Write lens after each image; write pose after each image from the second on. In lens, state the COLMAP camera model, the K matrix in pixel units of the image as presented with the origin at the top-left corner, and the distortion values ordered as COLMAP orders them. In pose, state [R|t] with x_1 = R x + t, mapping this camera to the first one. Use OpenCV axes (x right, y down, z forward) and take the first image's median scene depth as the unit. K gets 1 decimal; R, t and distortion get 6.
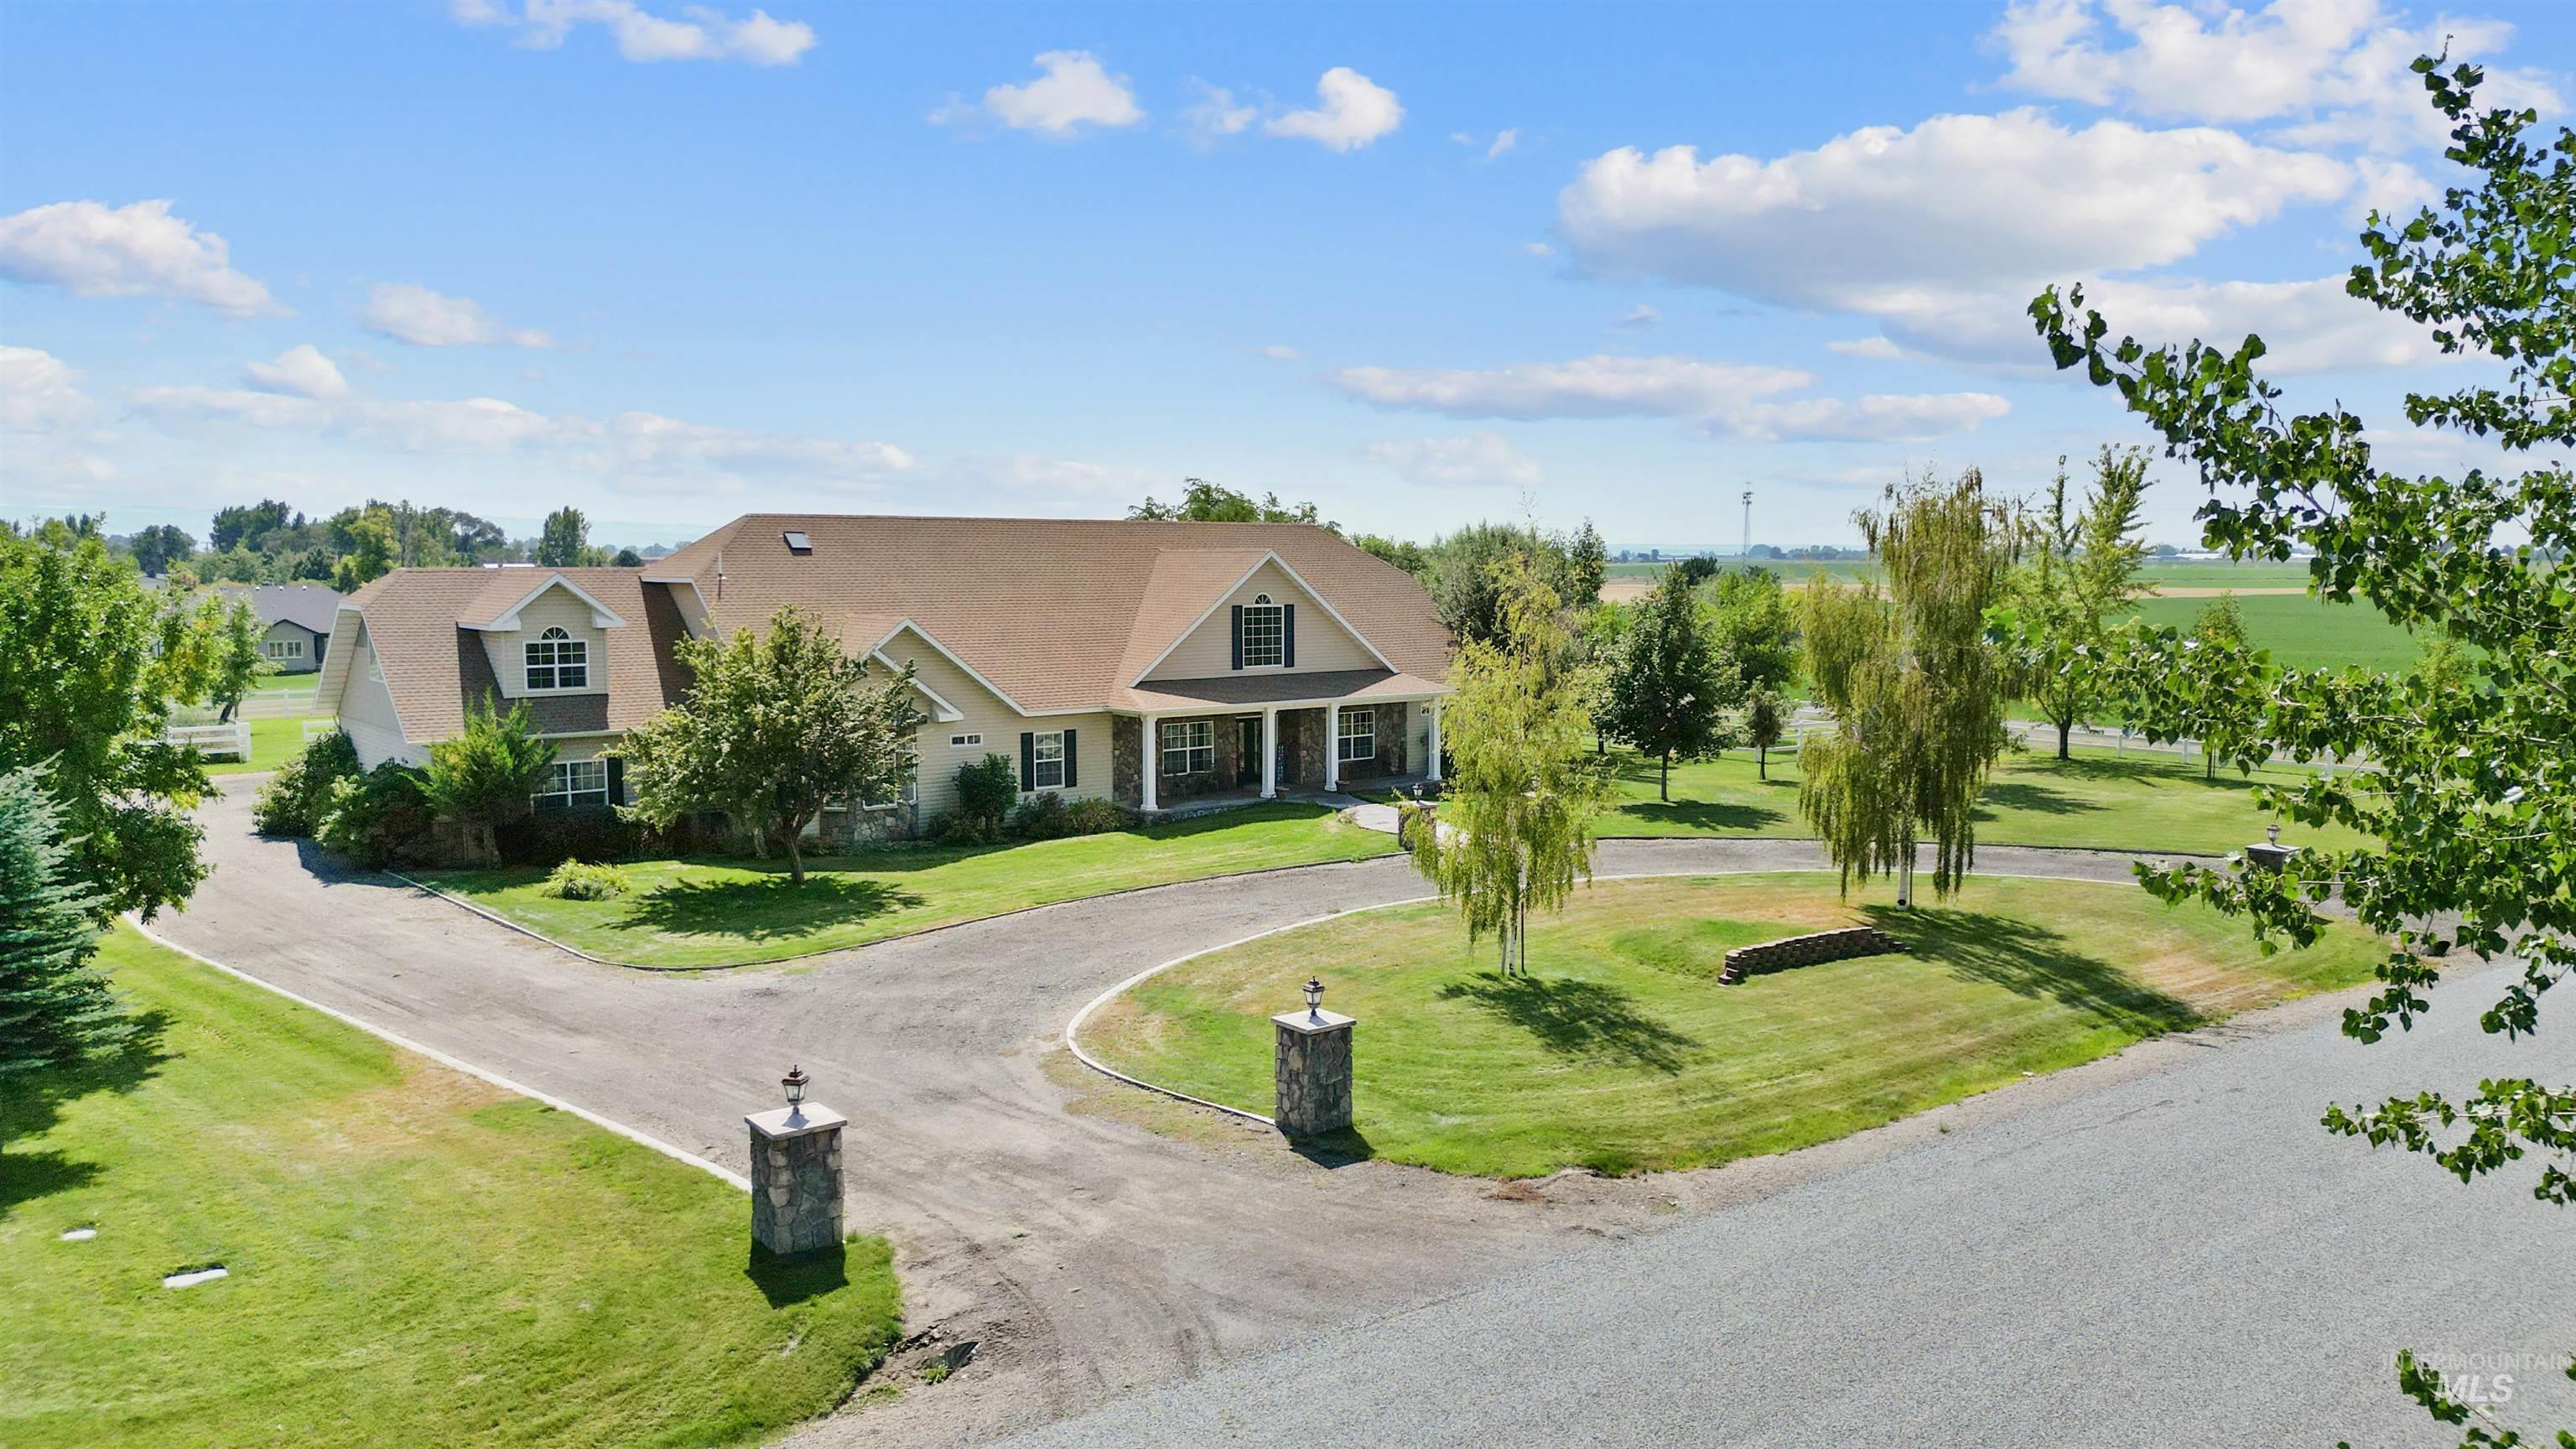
lens RADIAL K [[1816.4, 0, 1288.0], [0, 1816.4, 724.5], [0, 0, 1]] dist [0.104474, -0.000538]
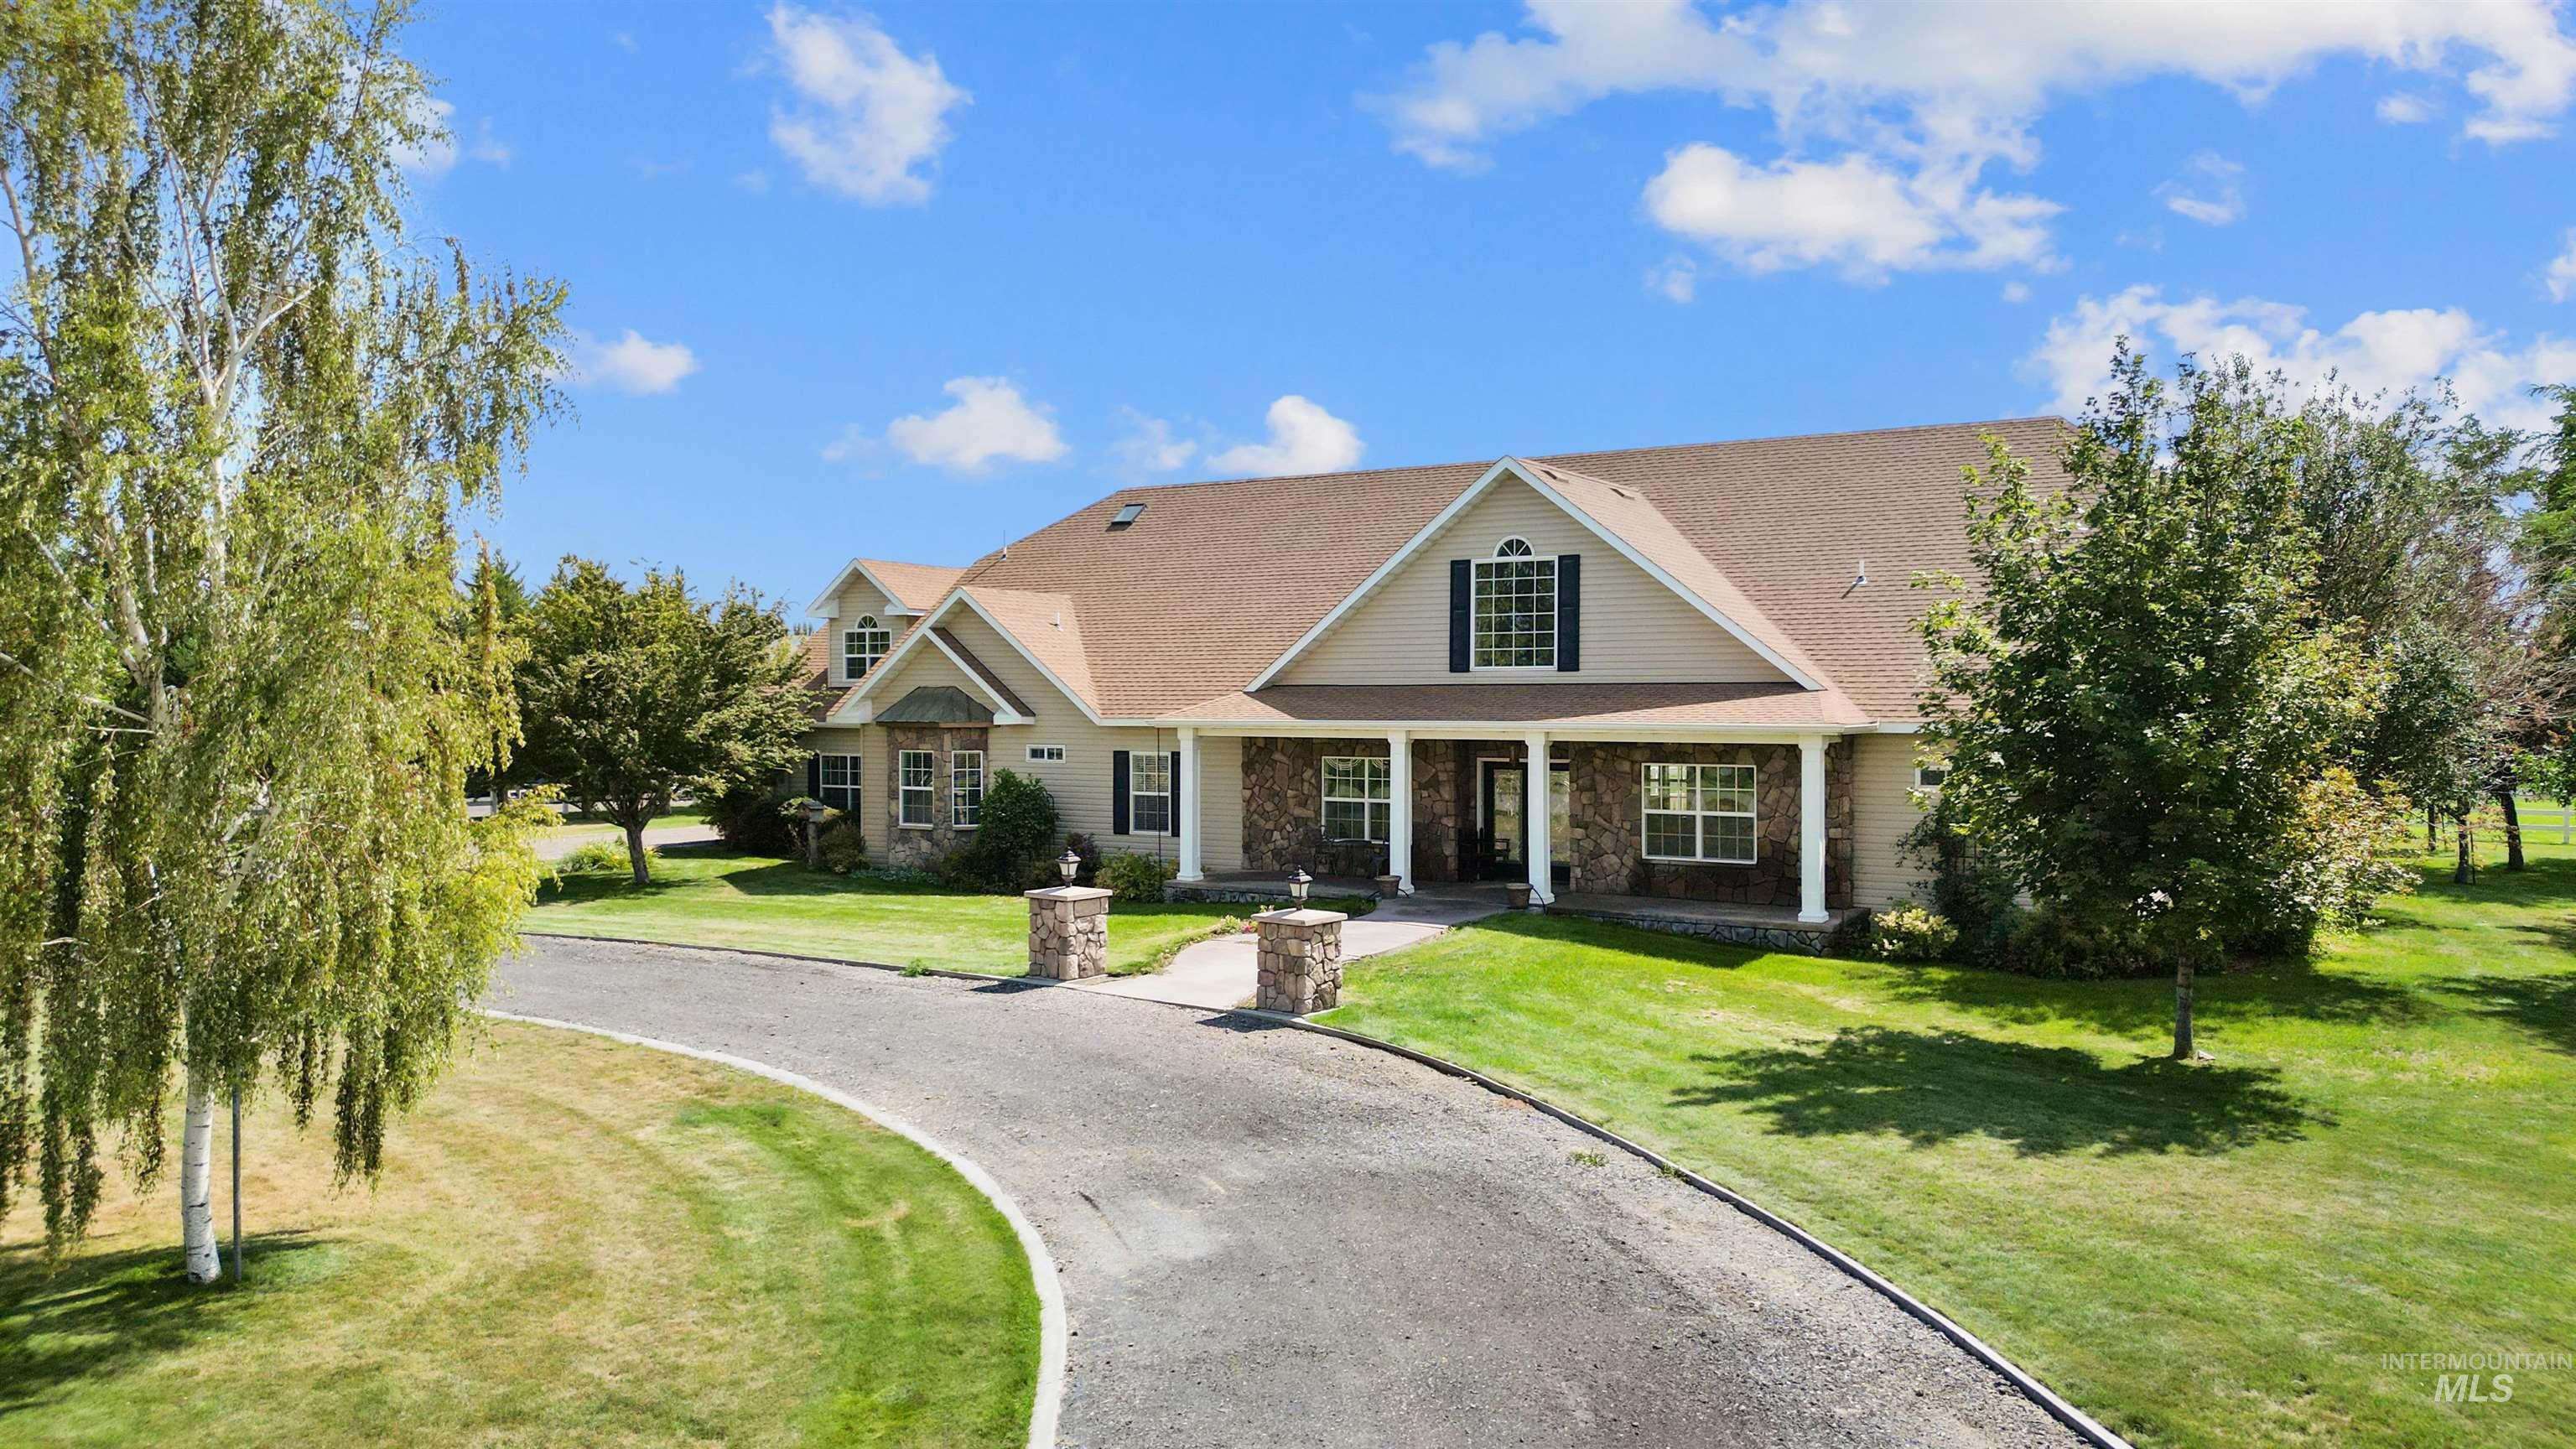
lens RADIAL K [[1816.4, 0, 1288.0], [0, 1816.4, 724.5], [0, 0, 1]] dist [0.104474, -0.000538]
pose [[0.341403, 0.017044, -0.939762, 0.519035], [-0.084078, 0.996381, -0.012474, -0.002149], [0.936149, 0.083272, 0.341601, 0.794558]]
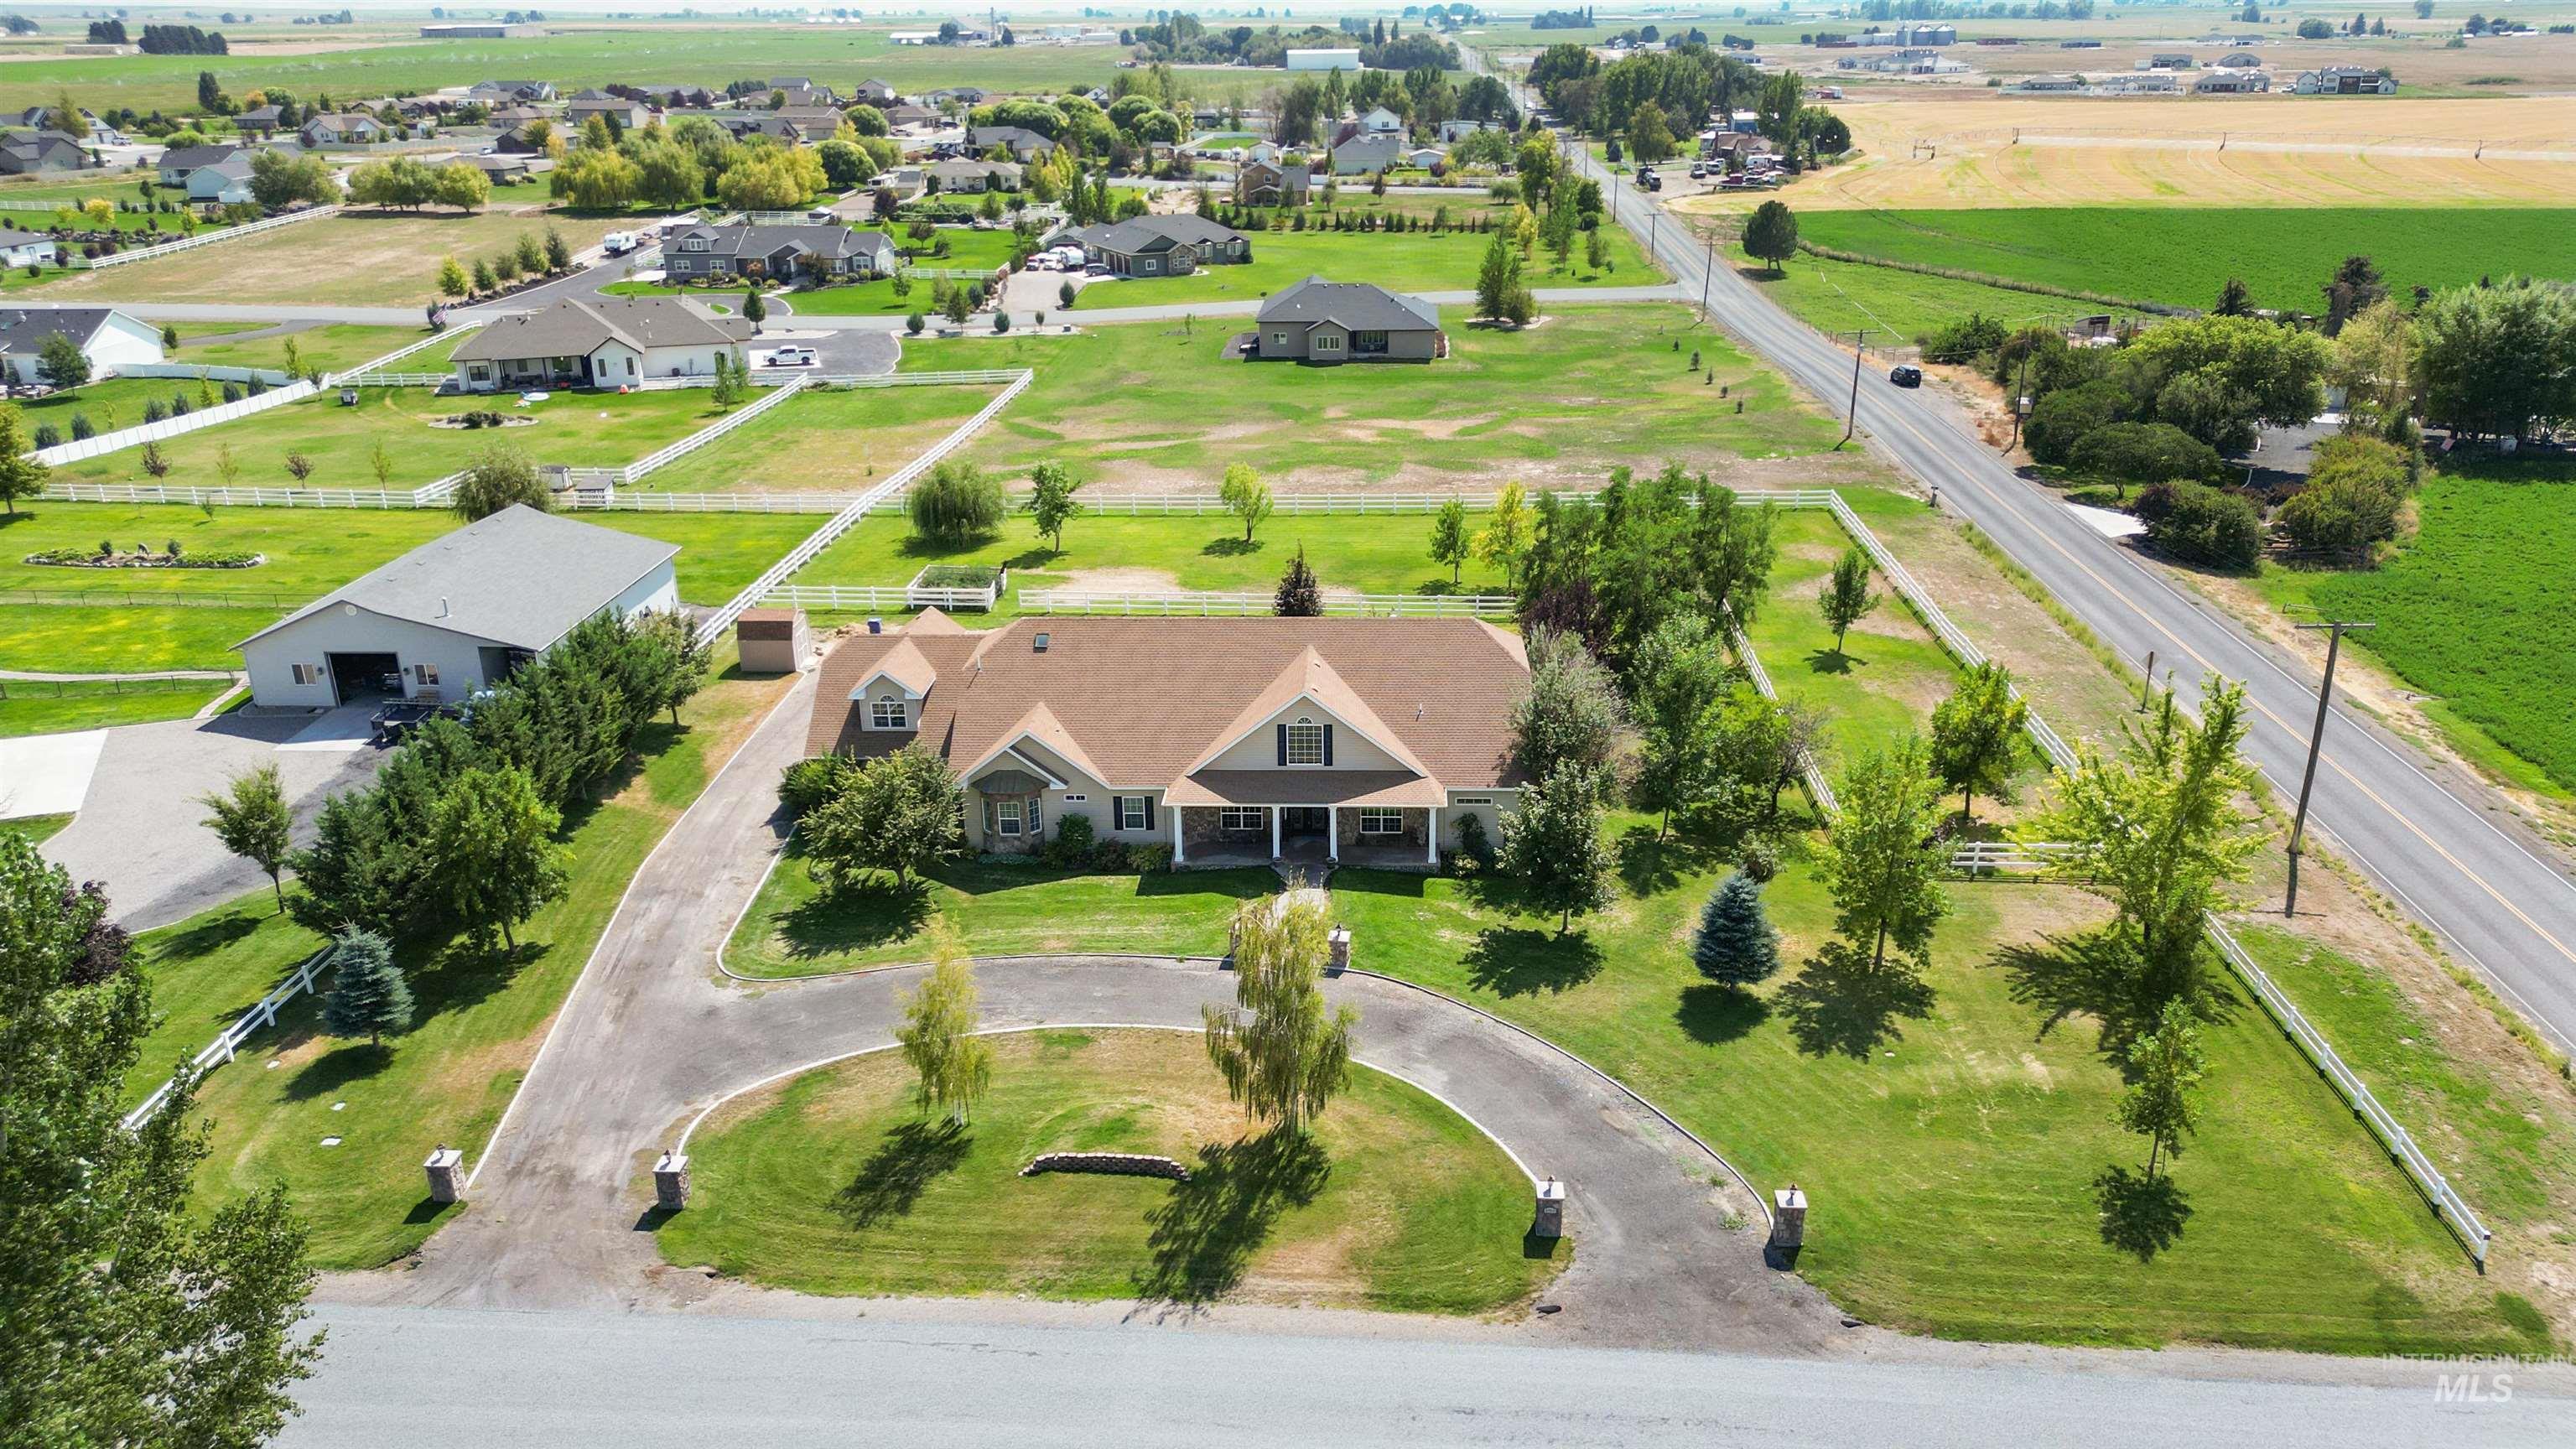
lens RADIAL K [[1816.4, 0, 1288.0], [0, 1816.4, 724.5], [0, 0, 1]] dist [0.104474, -0.000538]
pose [[0.748319, 0.233218, -0.620990, 0.906427], [-0.043030, 0.951252, 0.305398, -0.527203], [0.661942, -0.201814, 0.721875, -0.029597]]
